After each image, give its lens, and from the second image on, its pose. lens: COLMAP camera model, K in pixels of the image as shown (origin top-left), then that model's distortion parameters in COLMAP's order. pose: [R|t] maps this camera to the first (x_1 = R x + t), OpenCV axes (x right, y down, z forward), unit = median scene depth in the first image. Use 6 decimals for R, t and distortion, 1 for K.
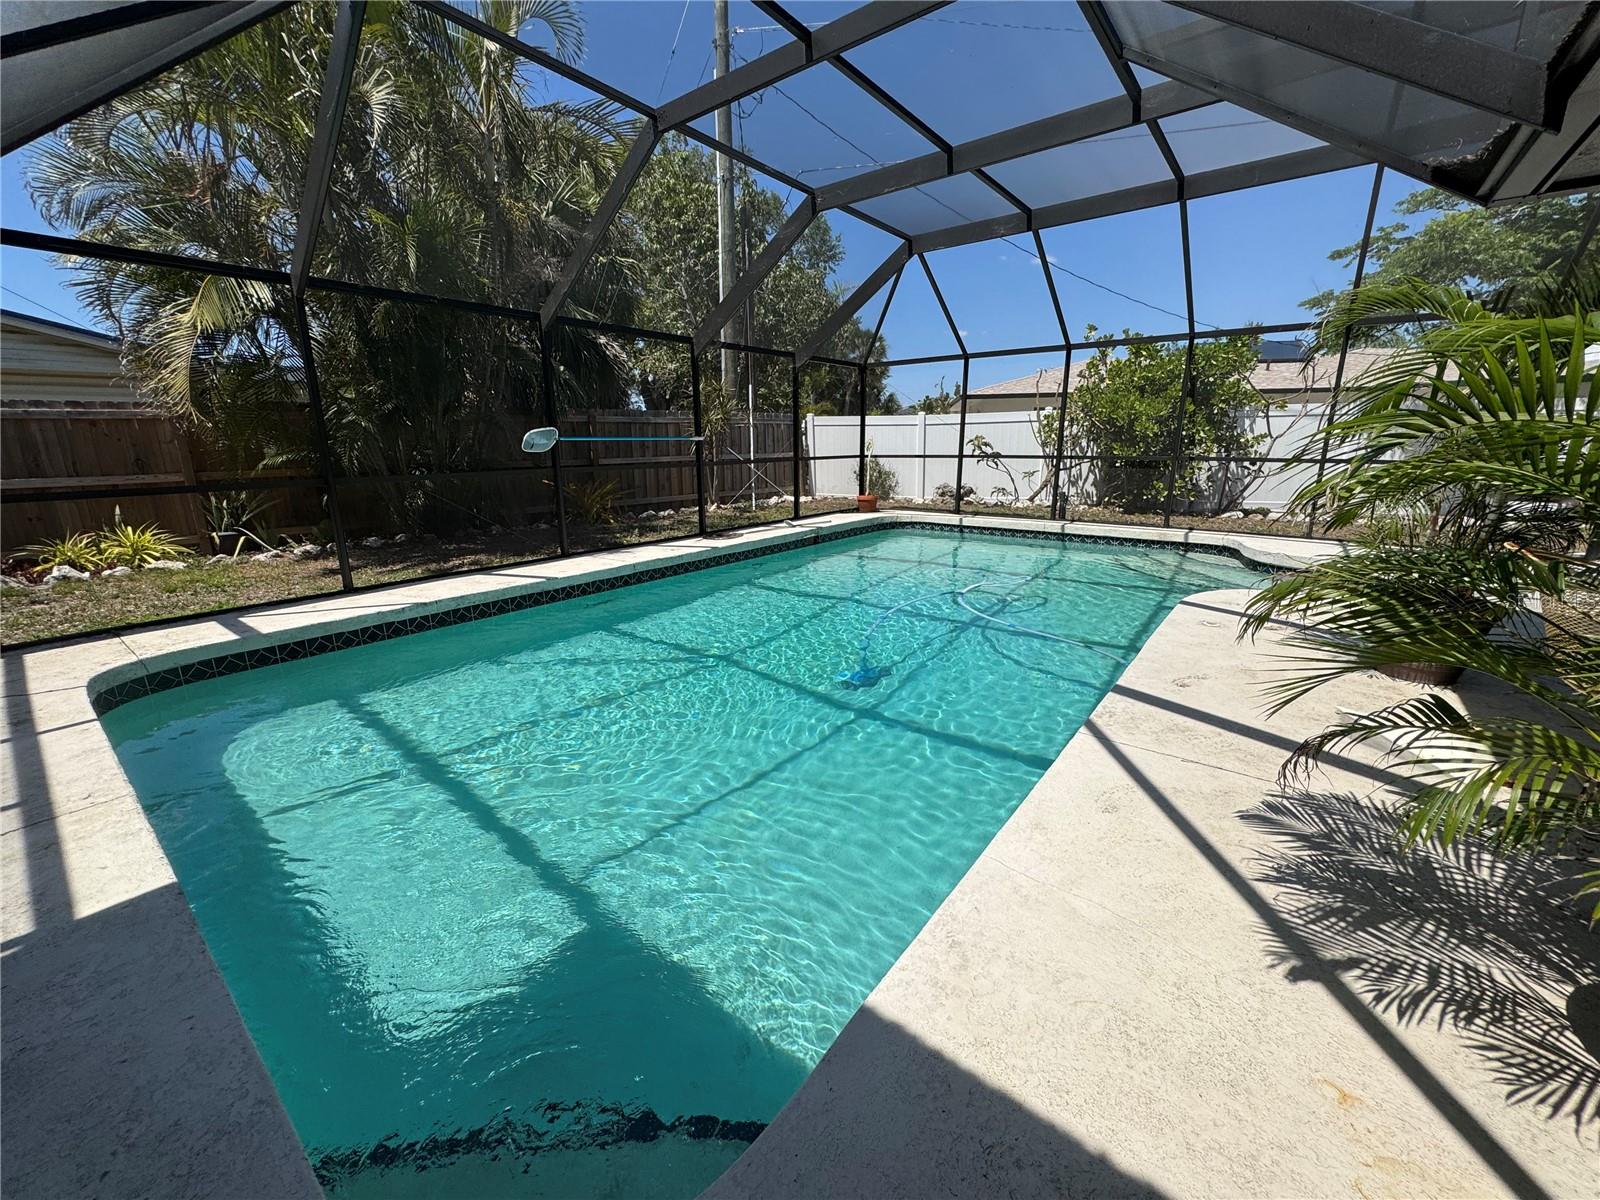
lens RADIAL K [[637.6, 0, 794.5], [0, 637.6, 602.2], [0, 0, 1]] dist [-0.001406, -0.000575]
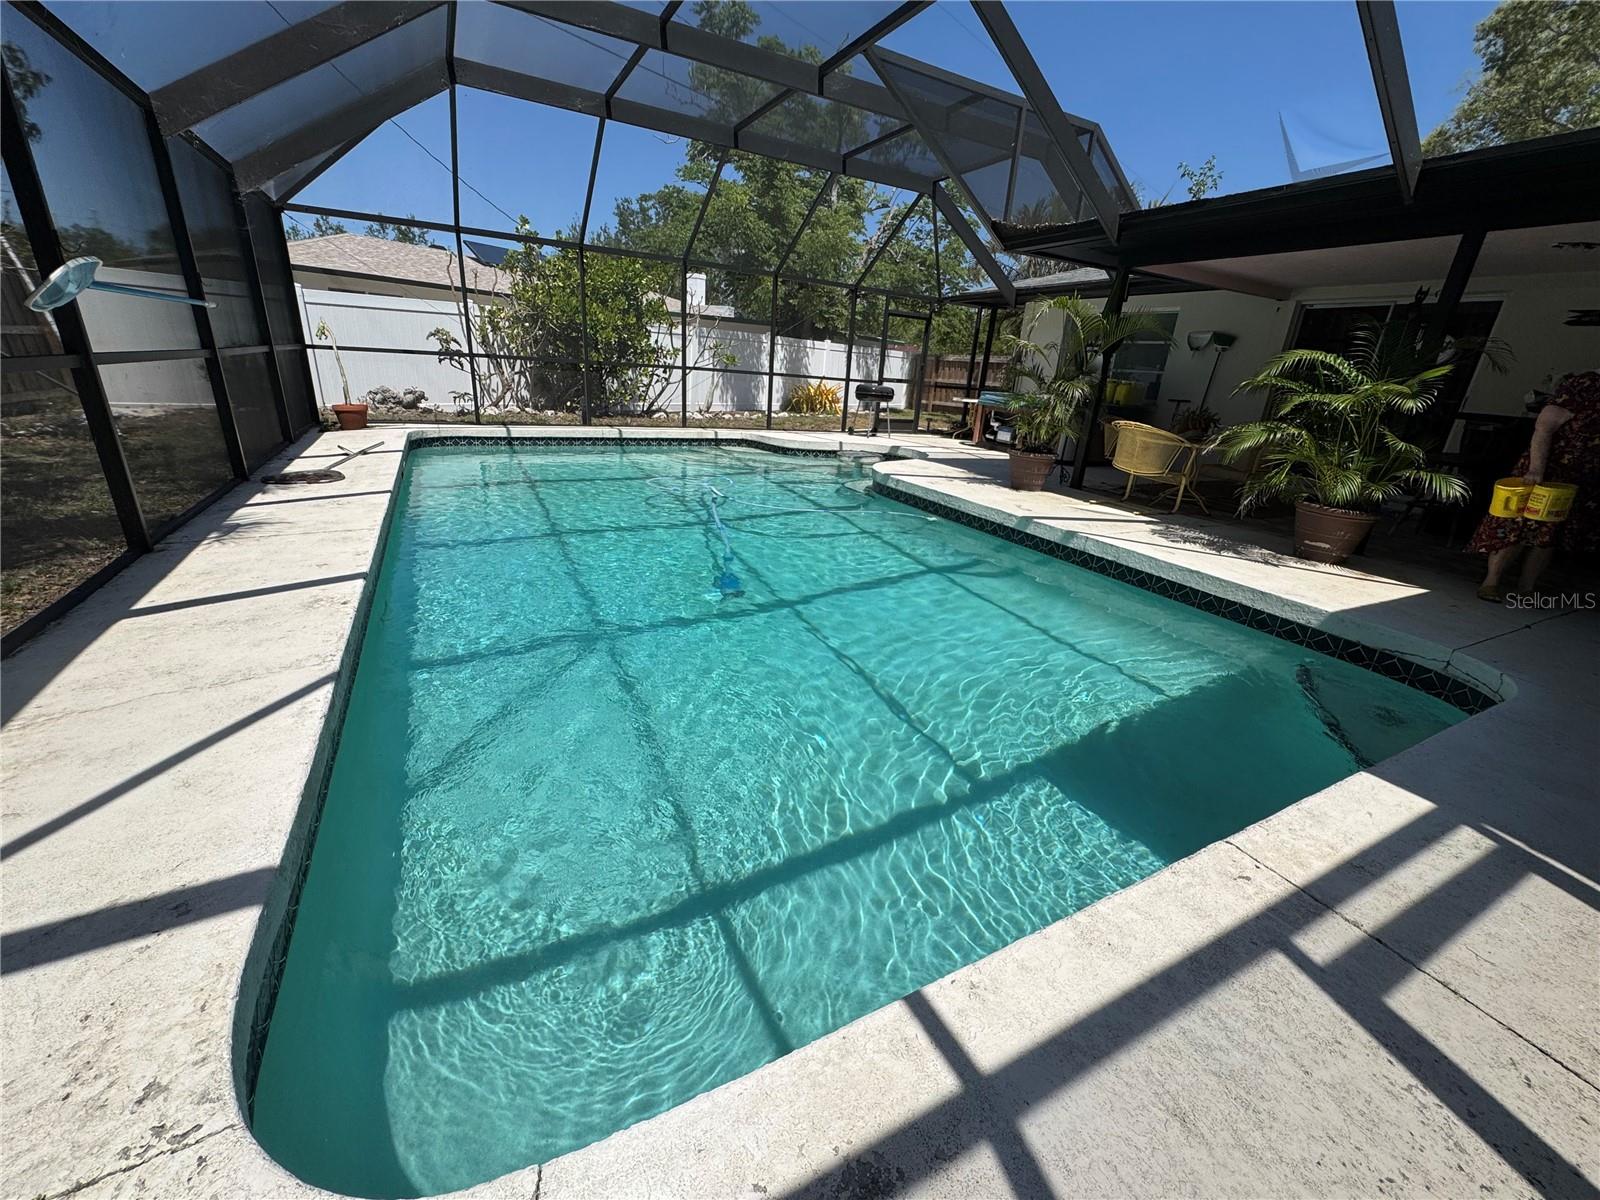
lens RADIAL K [[637.6, 0, 793.6], [0, 637.6, 597.8], [0, 0, 1]] dist [-0.001406, -0.000575]
pose [[0.415927, -0.288420, 0.862449, -0.452684], [0.154624, 0.956994, 0.245468, -0.068161], [-0.896156, 0.031259, 0.442636, 0.270644]]
